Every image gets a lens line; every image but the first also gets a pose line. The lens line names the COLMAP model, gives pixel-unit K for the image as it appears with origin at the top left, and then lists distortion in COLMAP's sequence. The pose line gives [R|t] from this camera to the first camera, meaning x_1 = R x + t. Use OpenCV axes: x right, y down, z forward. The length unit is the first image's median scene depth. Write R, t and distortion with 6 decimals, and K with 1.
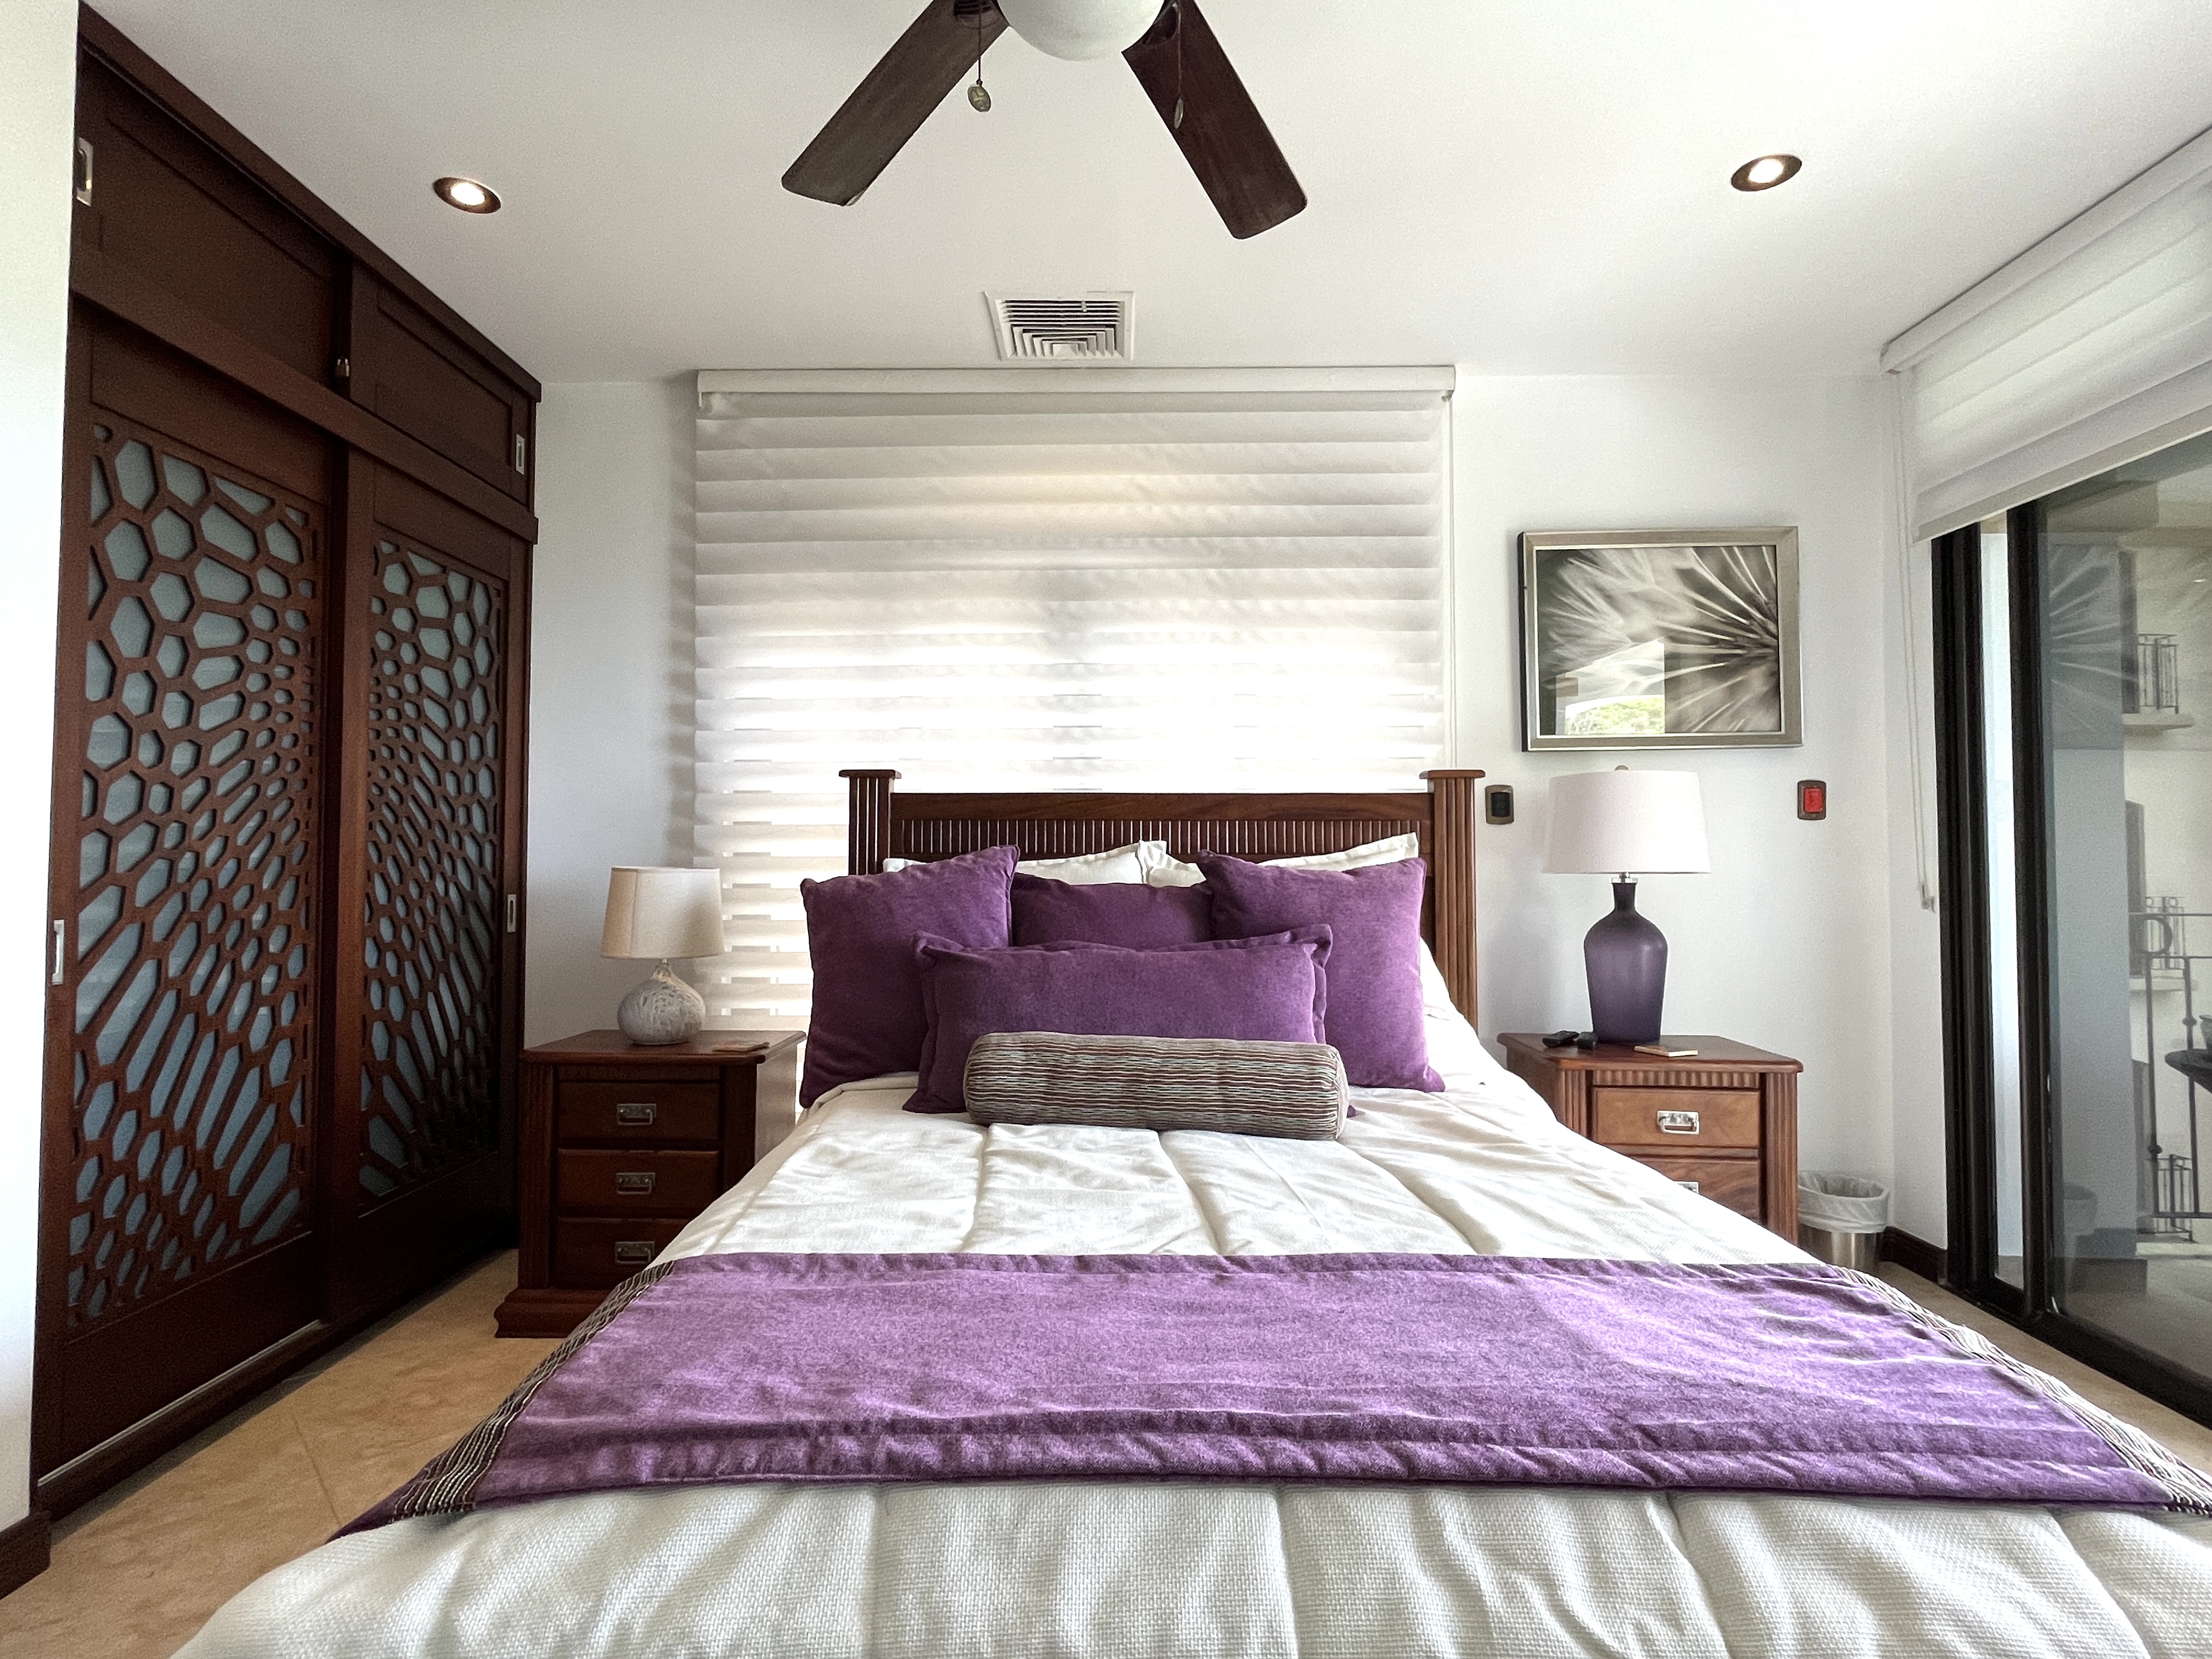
lens RADIAL K [[1099.4, 0, 1100.3], [0, 1099.4, 823.4], [0, 0, 1]] dist [0.001396, -0.001598]
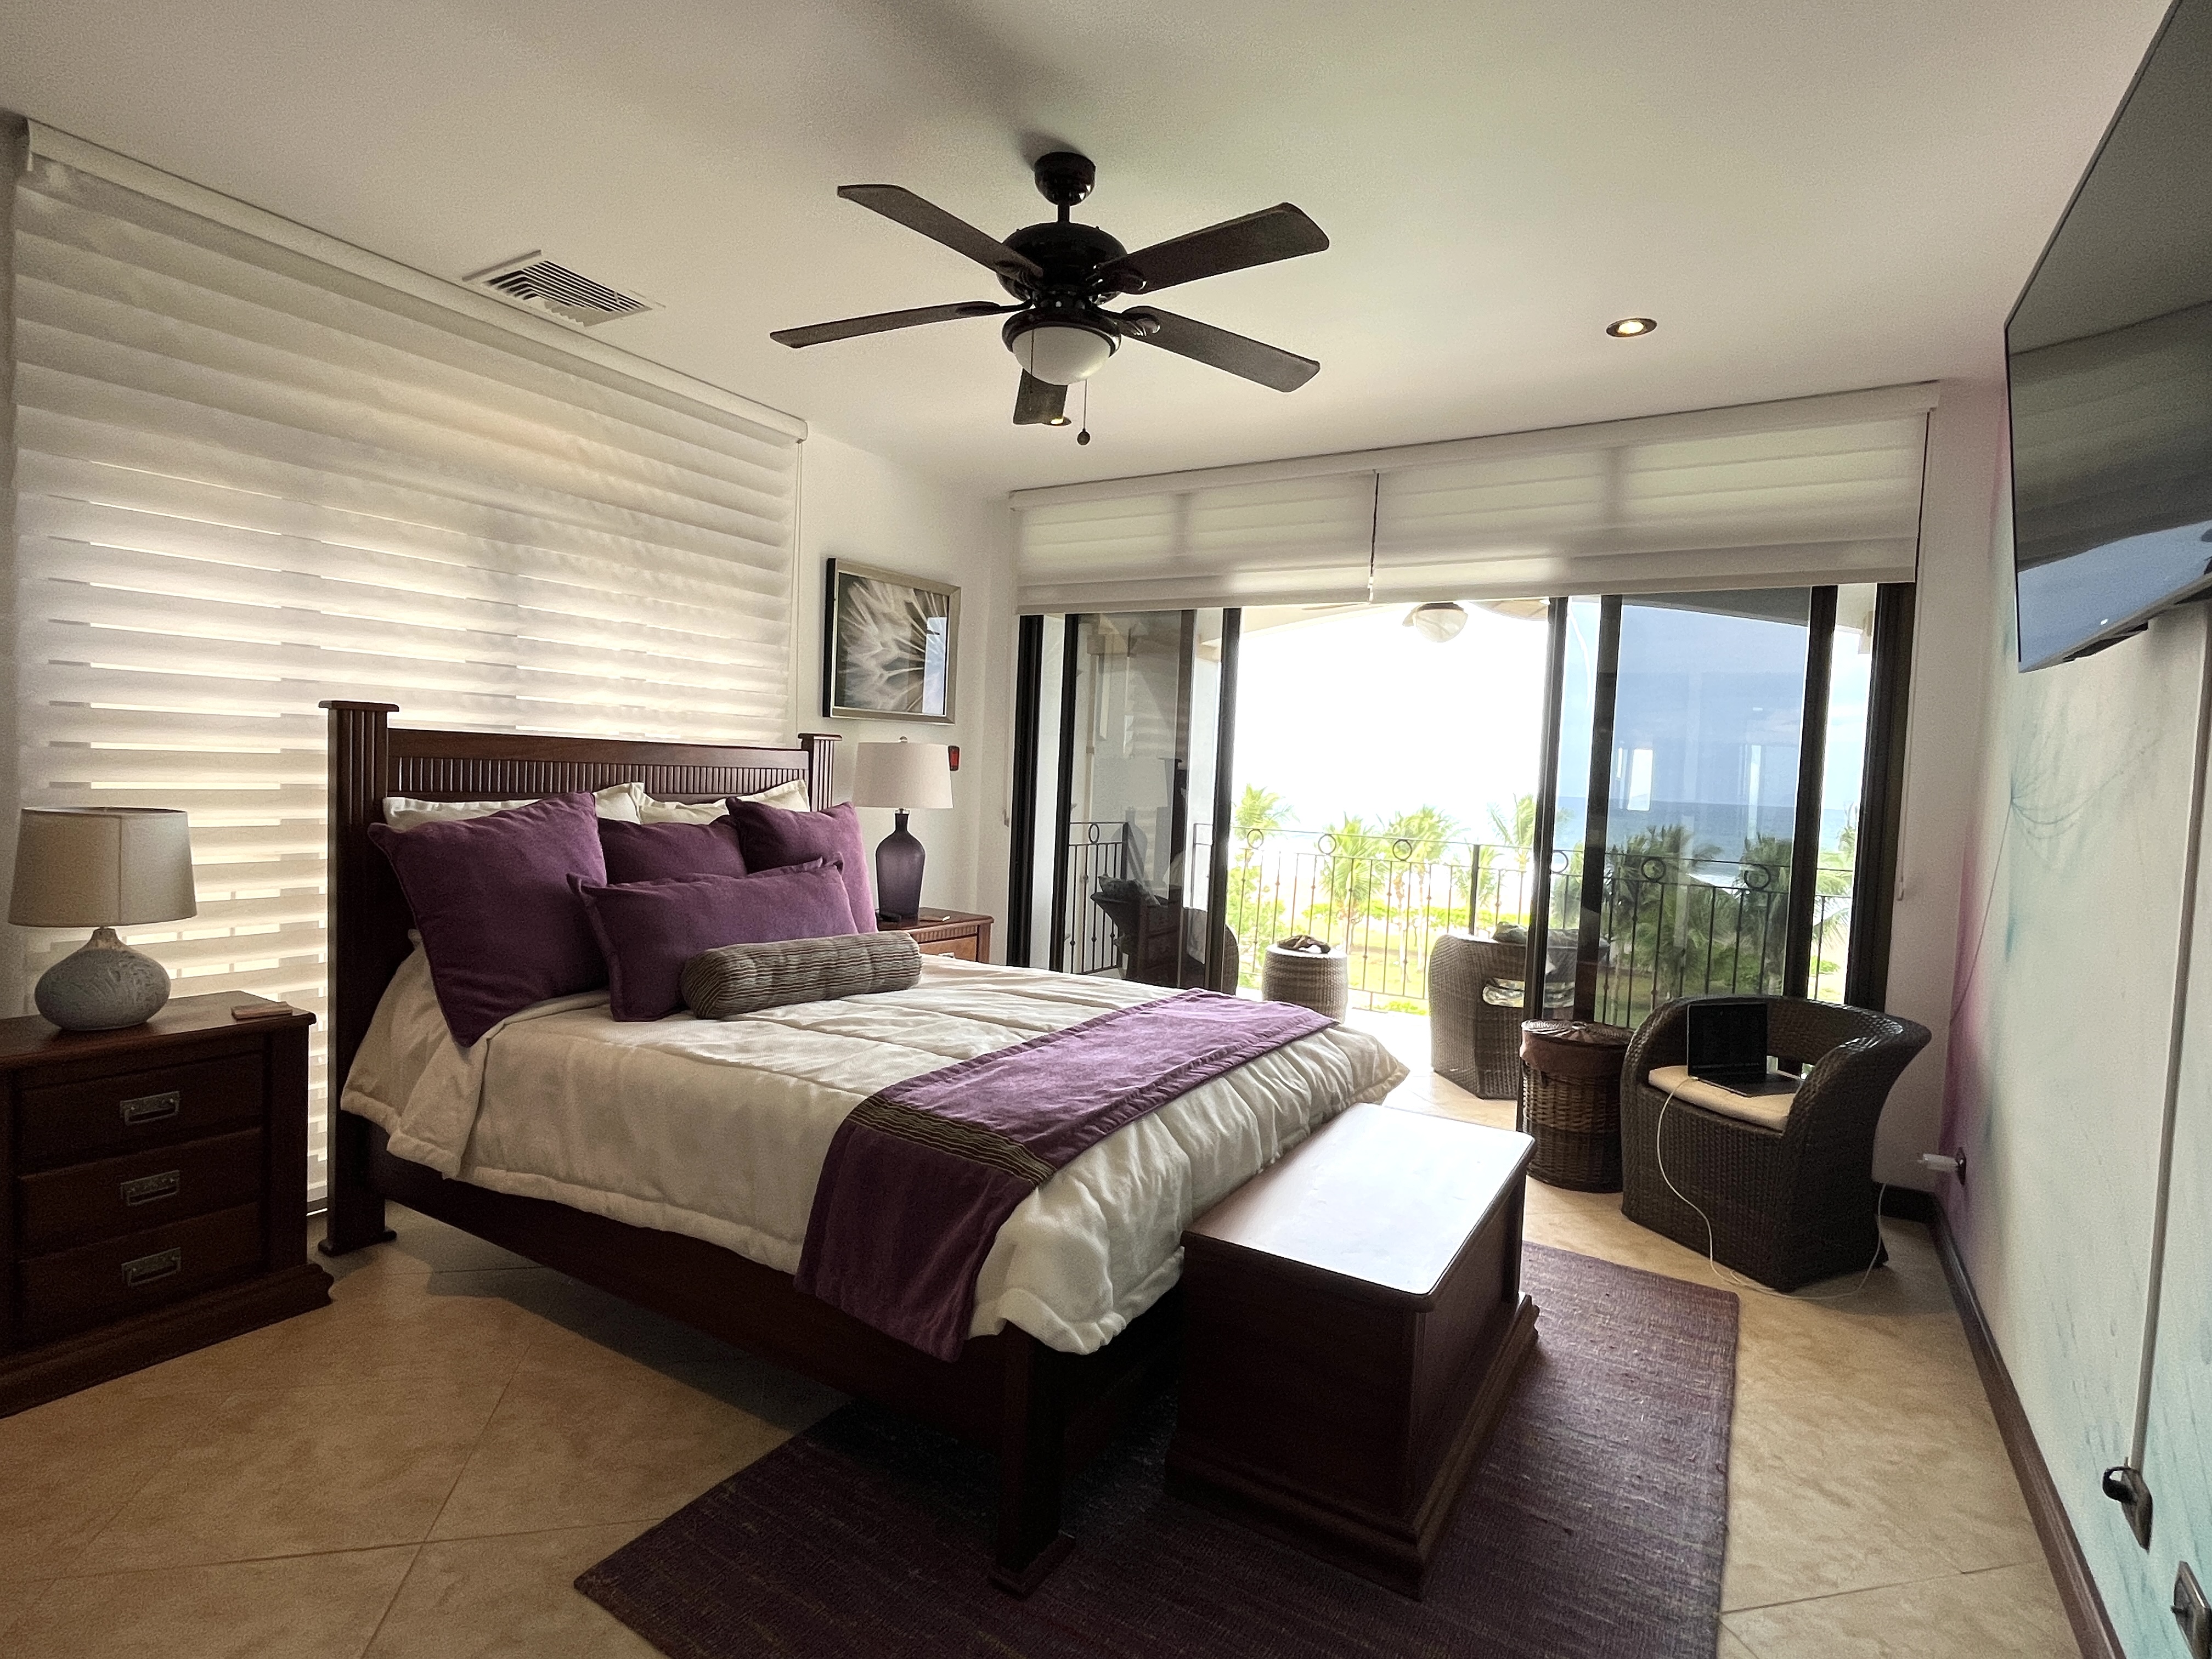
lens RADIAL K [[1099.4, 0, 1096.2], [0, 1099.4, 829.7], [0, 0, 1]] dist [0.001396, -0.001598]
pose [[0.515653, -0.025226, 0.856426, -0.677647], [-0.070683, 0.994907, 0.071862, -0.051374], [-0.853877, -0.097590, 0.511244, -0.019115]]
